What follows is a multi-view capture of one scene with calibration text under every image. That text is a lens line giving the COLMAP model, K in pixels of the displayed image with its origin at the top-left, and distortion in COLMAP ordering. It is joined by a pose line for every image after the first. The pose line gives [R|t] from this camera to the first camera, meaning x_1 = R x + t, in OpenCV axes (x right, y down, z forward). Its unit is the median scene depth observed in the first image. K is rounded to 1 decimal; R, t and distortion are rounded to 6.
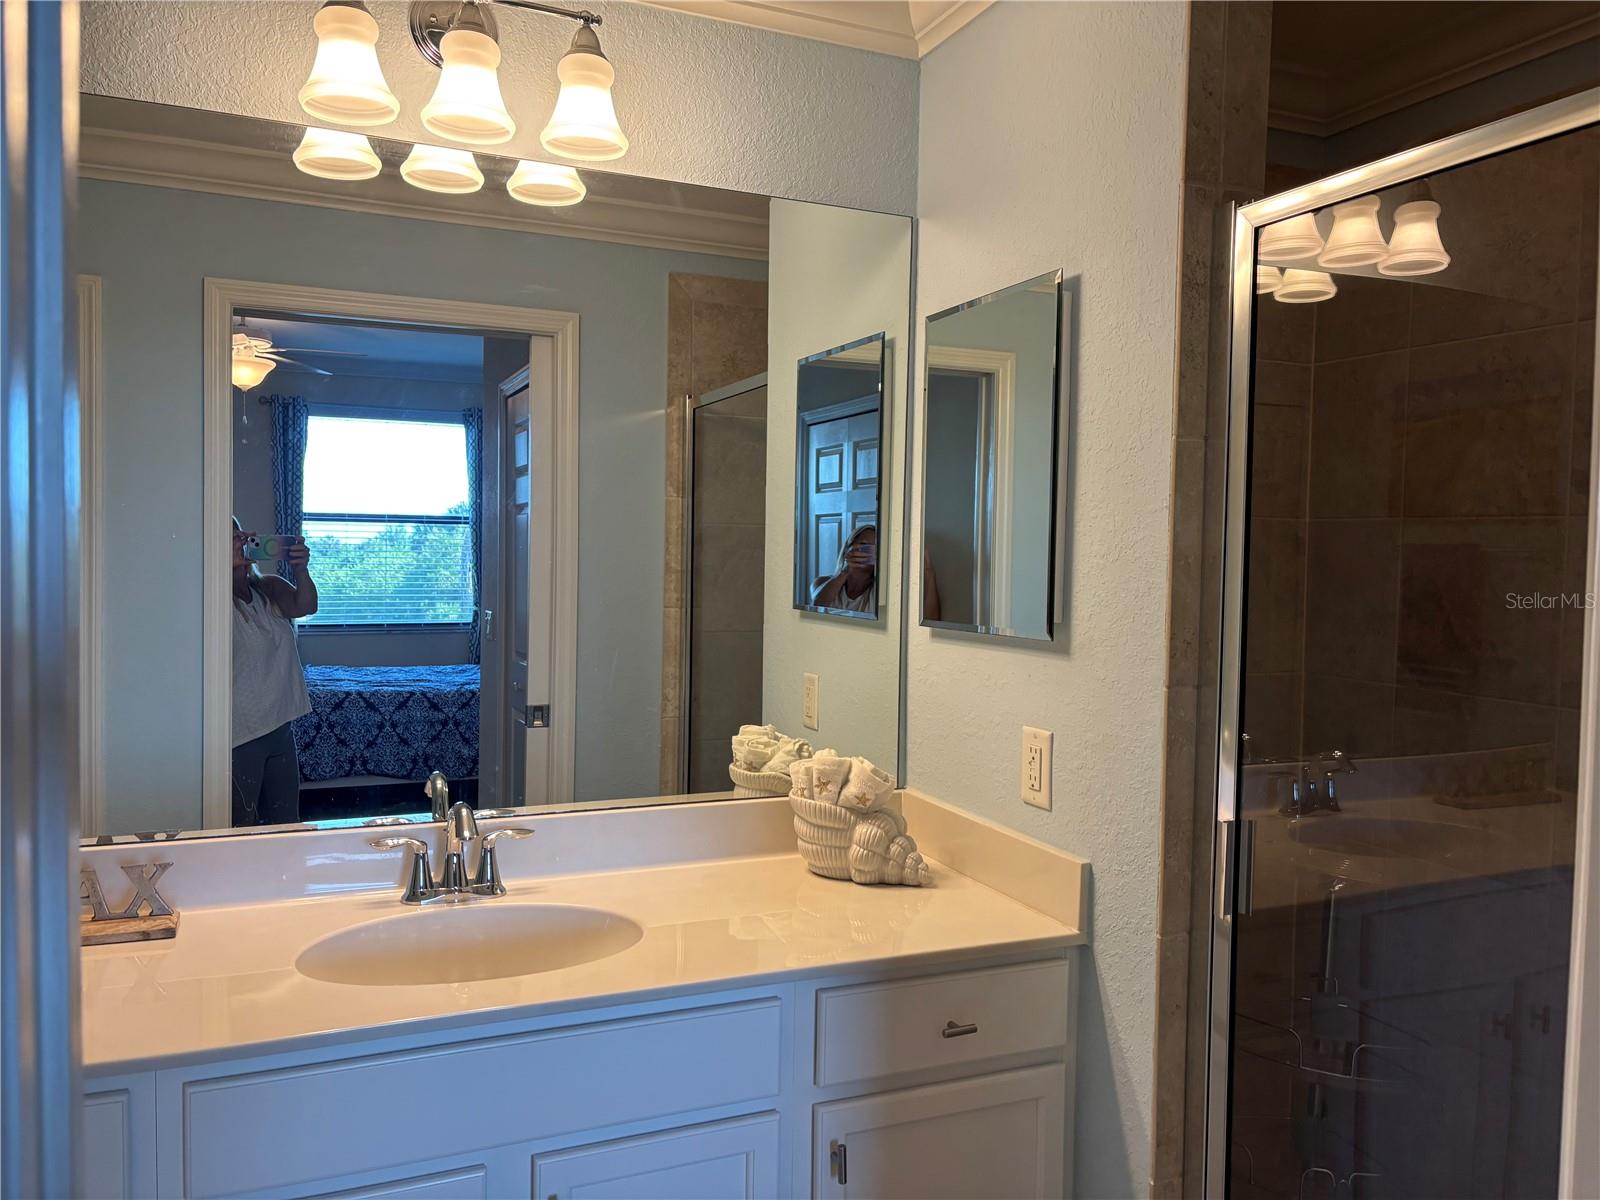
lens RADIAL K [[1201.2, 0, 798.9], [0, 1201.2, 610.1], [0, 0, 1]] dist [0.051391, -0.060555]
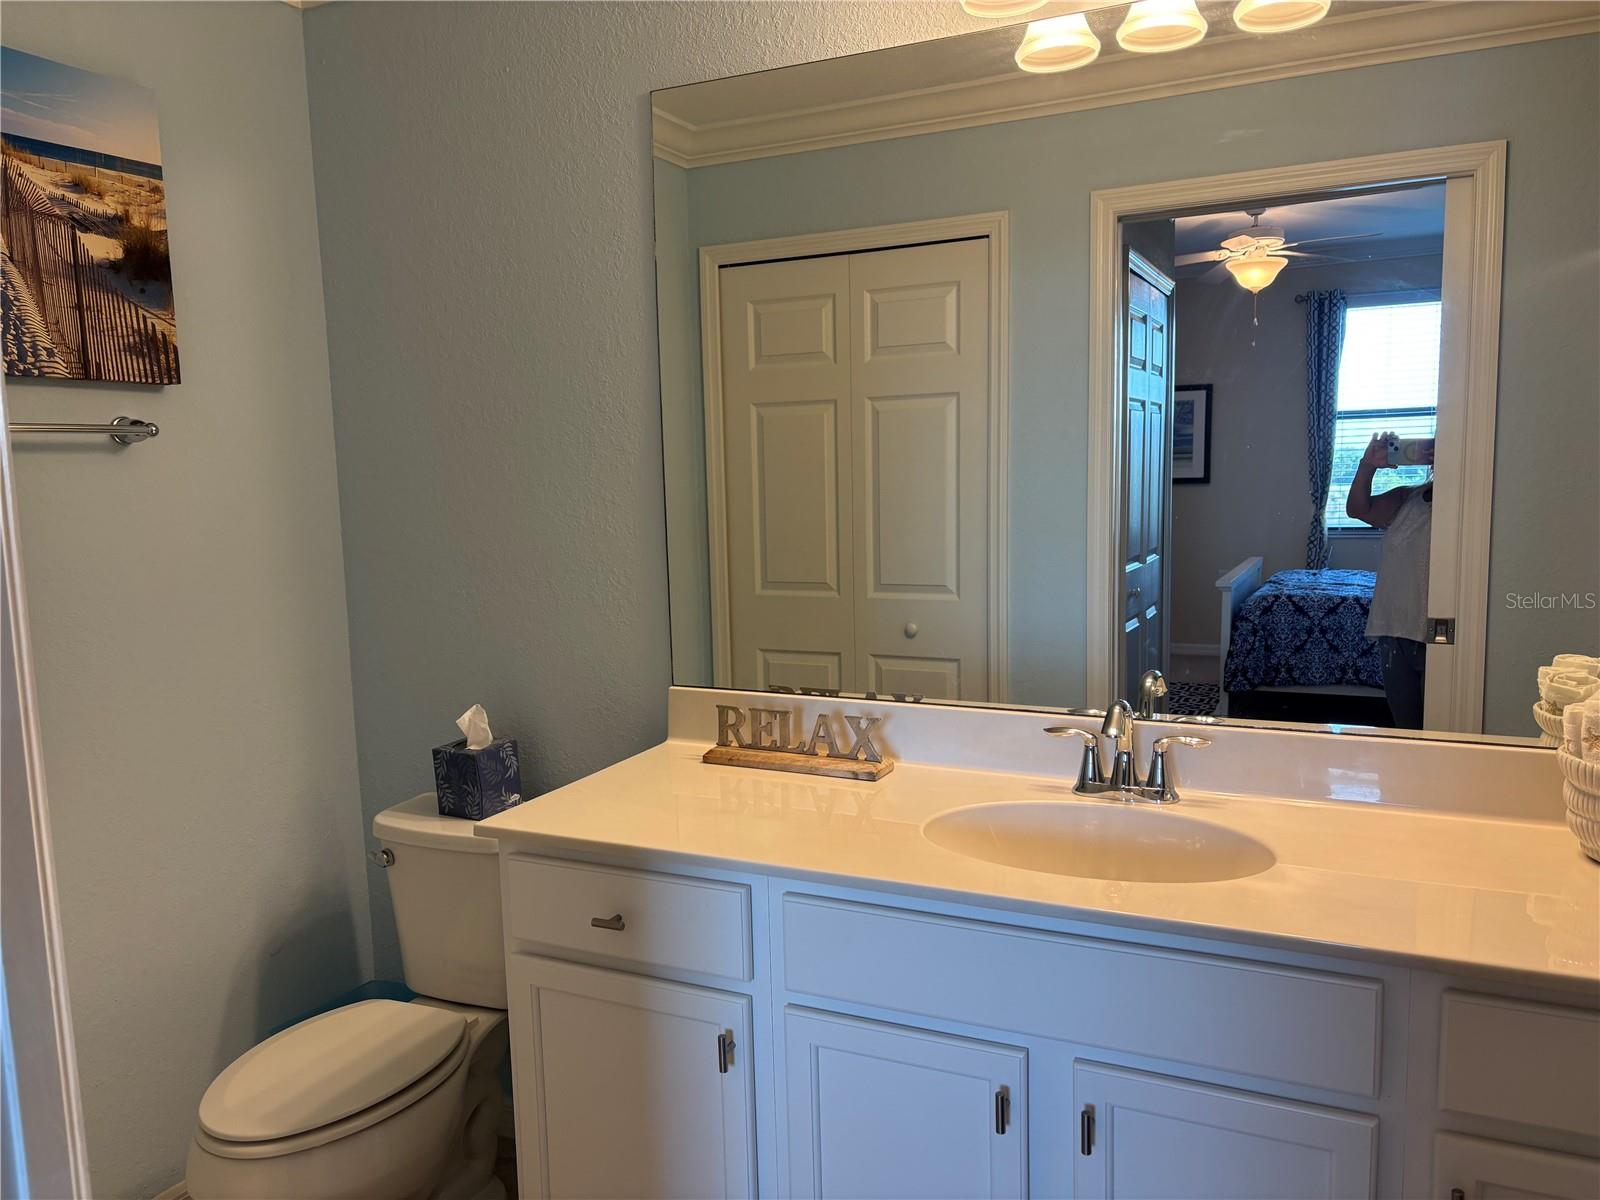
lens RADIAL K [[1201.2, 0, 809.7], [0, 1201.2, 630.4], [0, 0, 1]] dist [0.051391, -0.060555]
pose [[0.650459, 0.072466, -0.756077, 0.261168], [-0.000798, 0.995503, 0.094727, 0.009991], [0.759541, -0.061013, 0.647592, 0.164427]]
